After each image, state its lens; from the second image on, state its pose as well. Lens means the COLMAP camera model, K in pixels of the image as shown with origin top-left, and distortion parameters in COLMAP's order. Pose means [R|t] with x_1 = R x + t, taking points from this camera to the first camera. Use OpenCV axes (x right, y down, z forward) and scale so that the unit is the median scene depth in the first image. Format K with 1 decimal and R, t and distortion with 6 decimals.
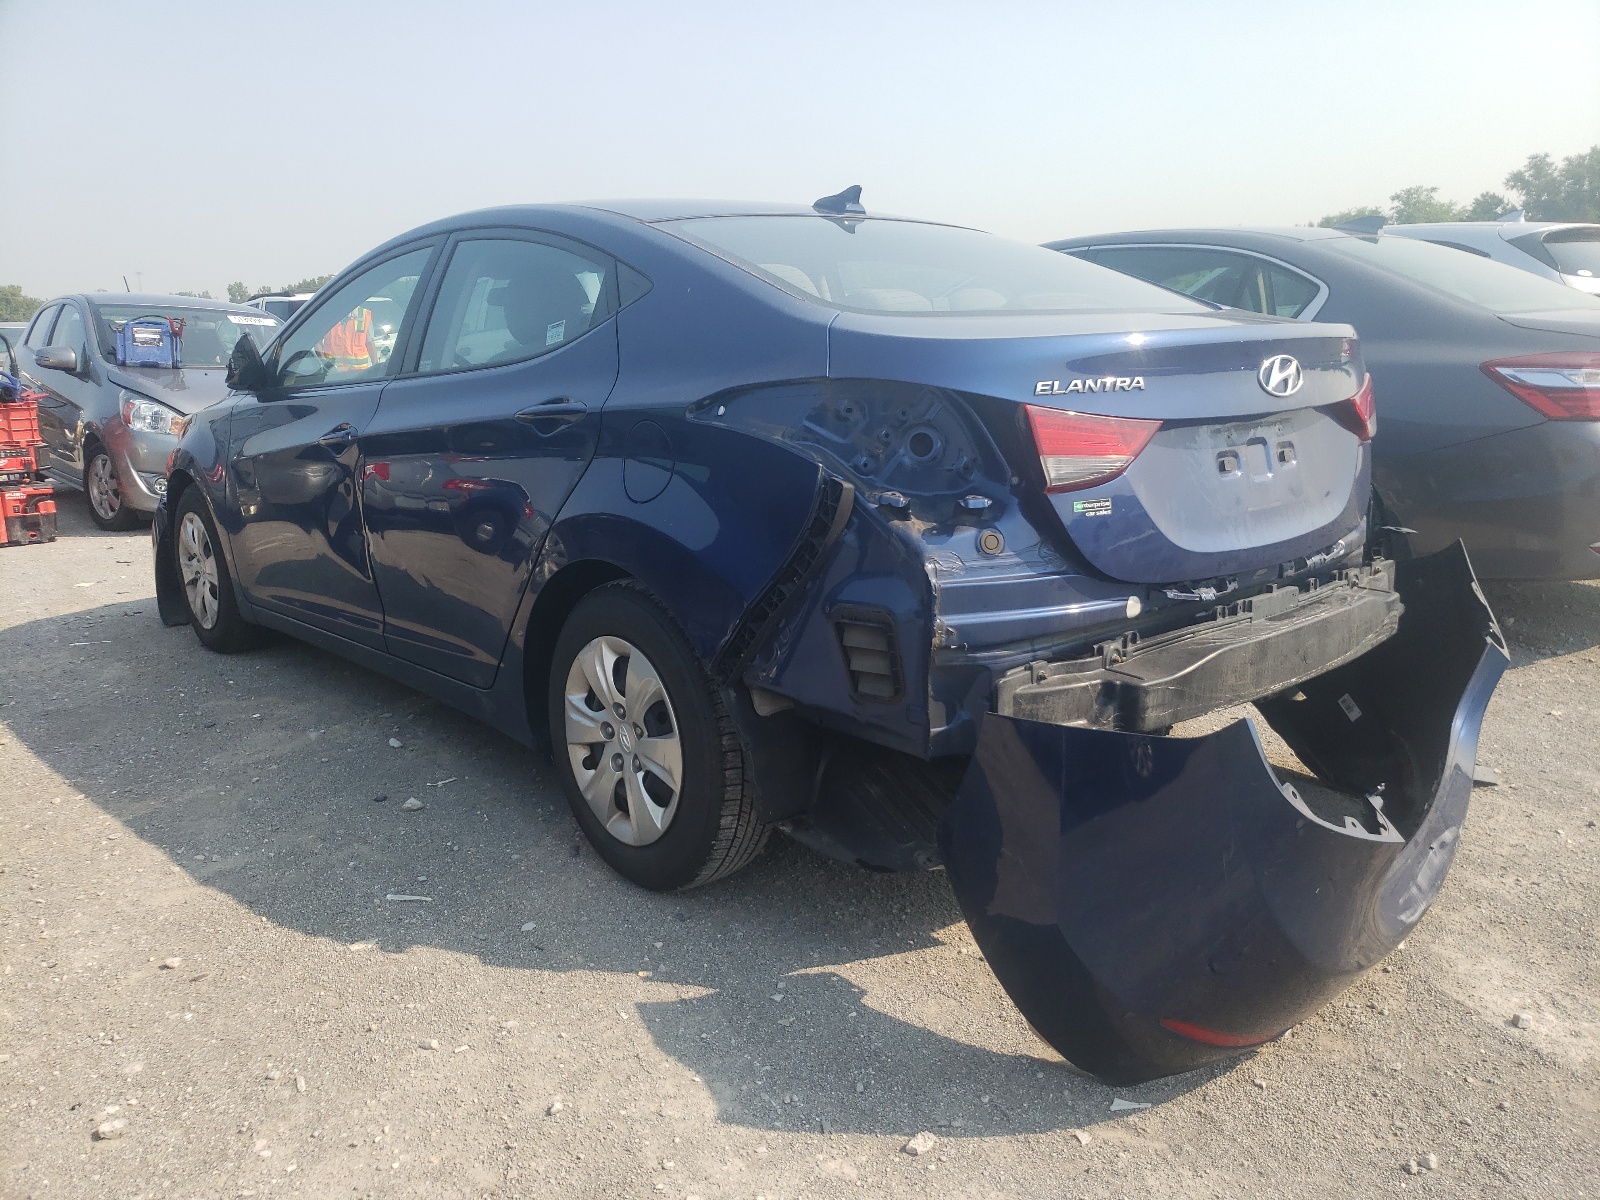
lens RADIAL K [[1234.5, 0, 800.0], [0, 1234.5, 600.0], [0, 0, 1]] dist [0.156022, -0.344797]
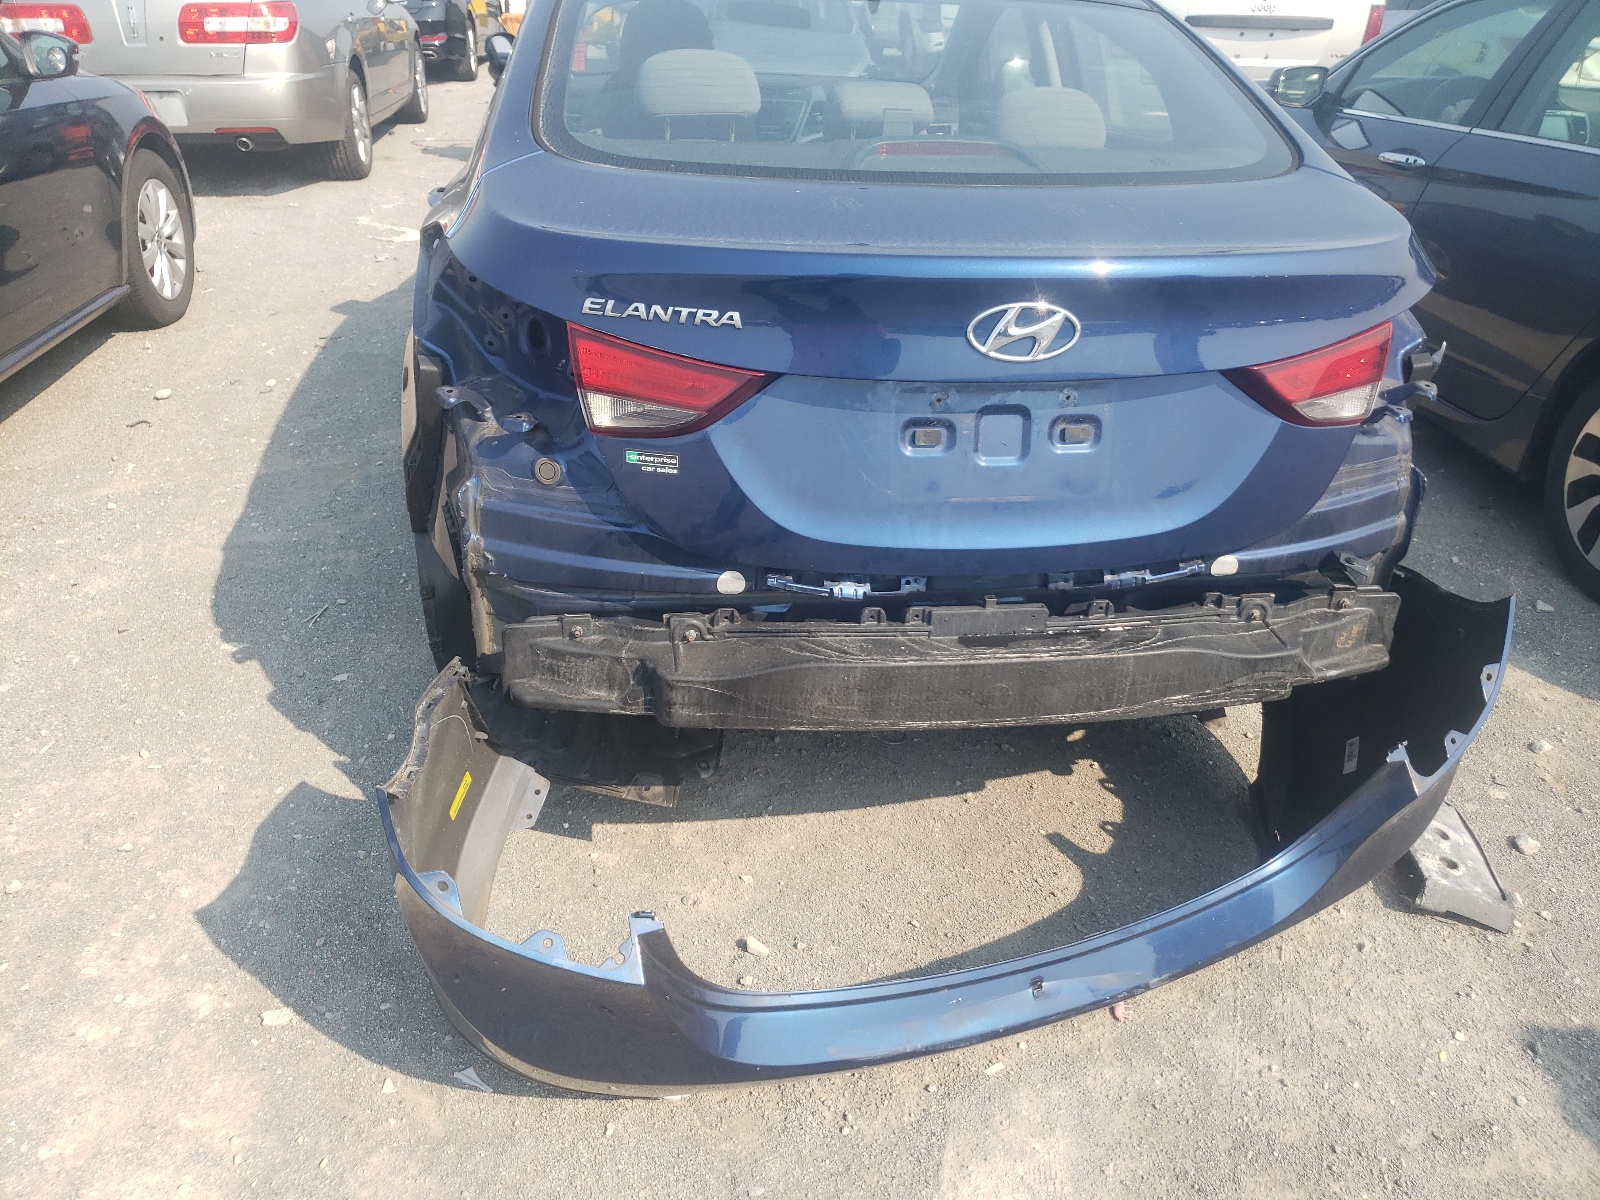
lens RADIAL K [[1234.5, 0, 800.0], [0, 1234.5, 600.0], [0, 0, 1]] dist [0.156022, -0.344797]
pose [[0.831911, 0.308591, -0.461189, 0.714967], [-0.172528, 0.933756, 0.313582, -0.259962], [0.527407, -0.181304, 0.830043, 0.348096]]
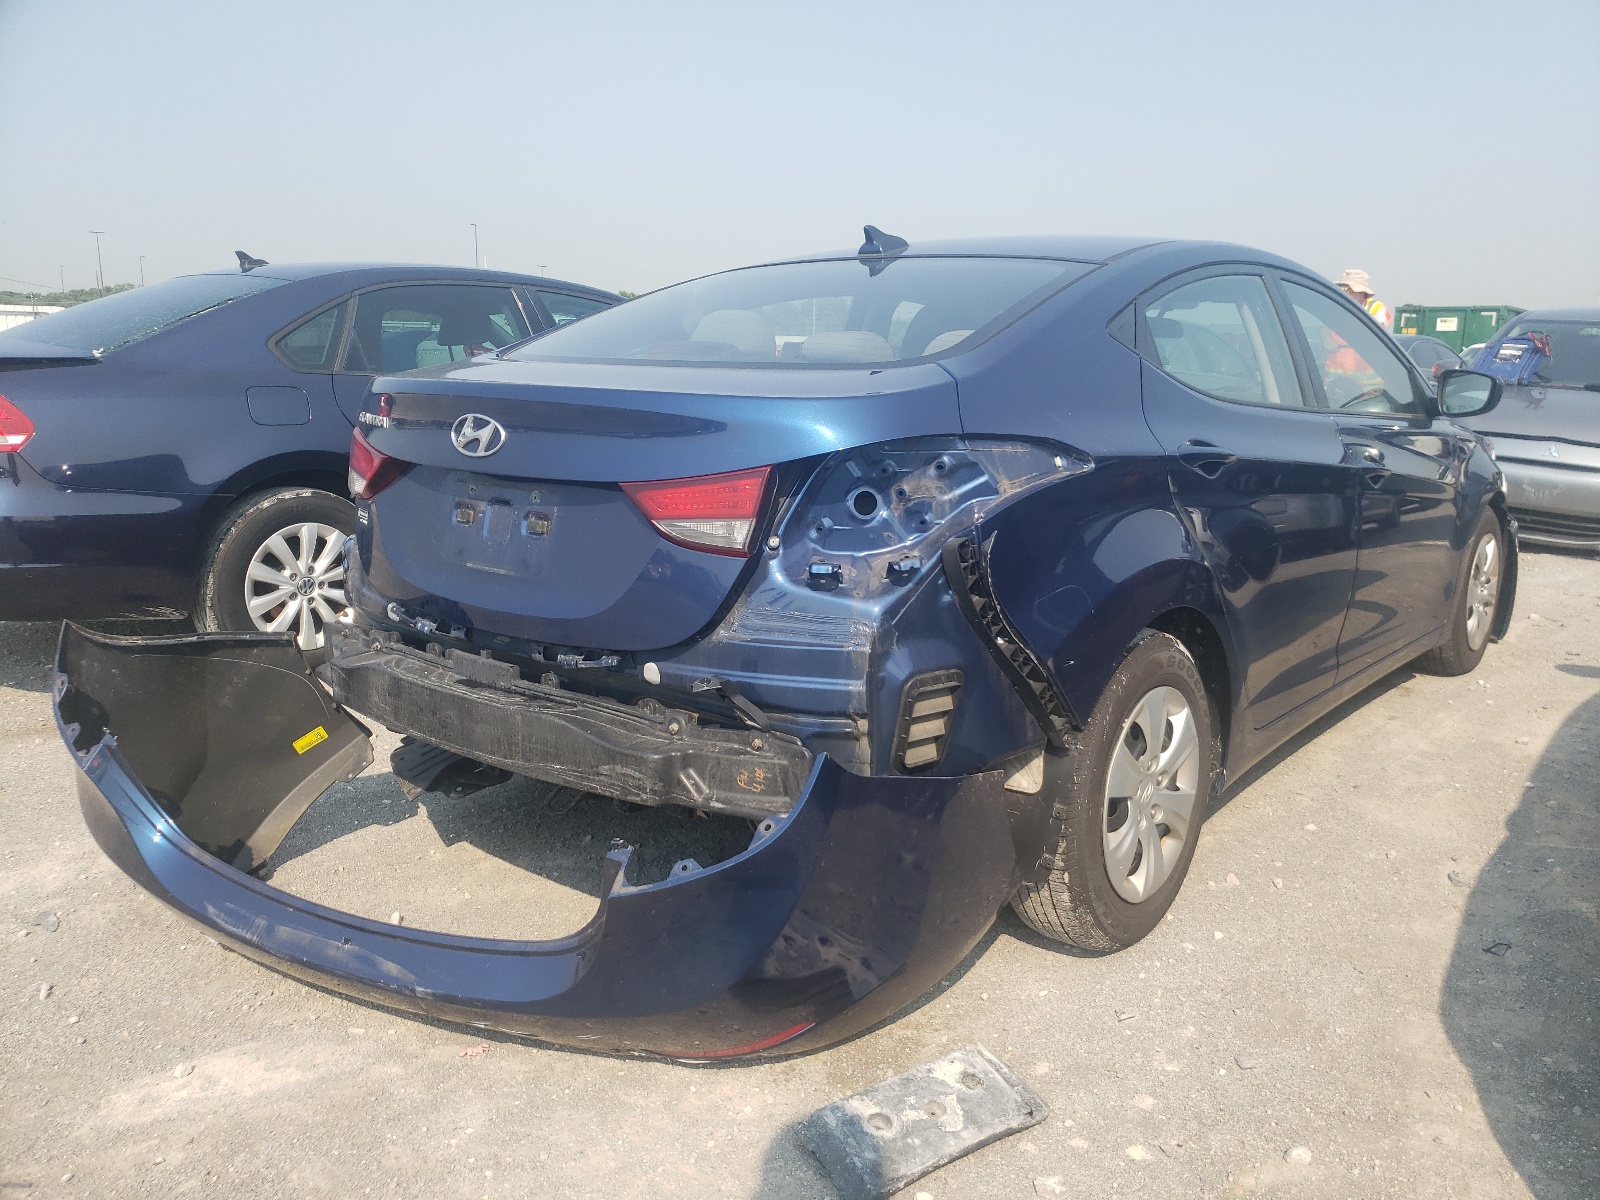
lens RADIAL K [[1233.9, 0, 834.9], [0, 1233.9, 600.4], [0, 0, 1]] dist [0.033332, 0.000041]
pose [[0.159564, 0.215324, -0.963418, 1.511080], [-0.223484, 0.958464, 0.177203, -0.315905], [0.961558, 0.187034, 0.201058, 1.204989]]
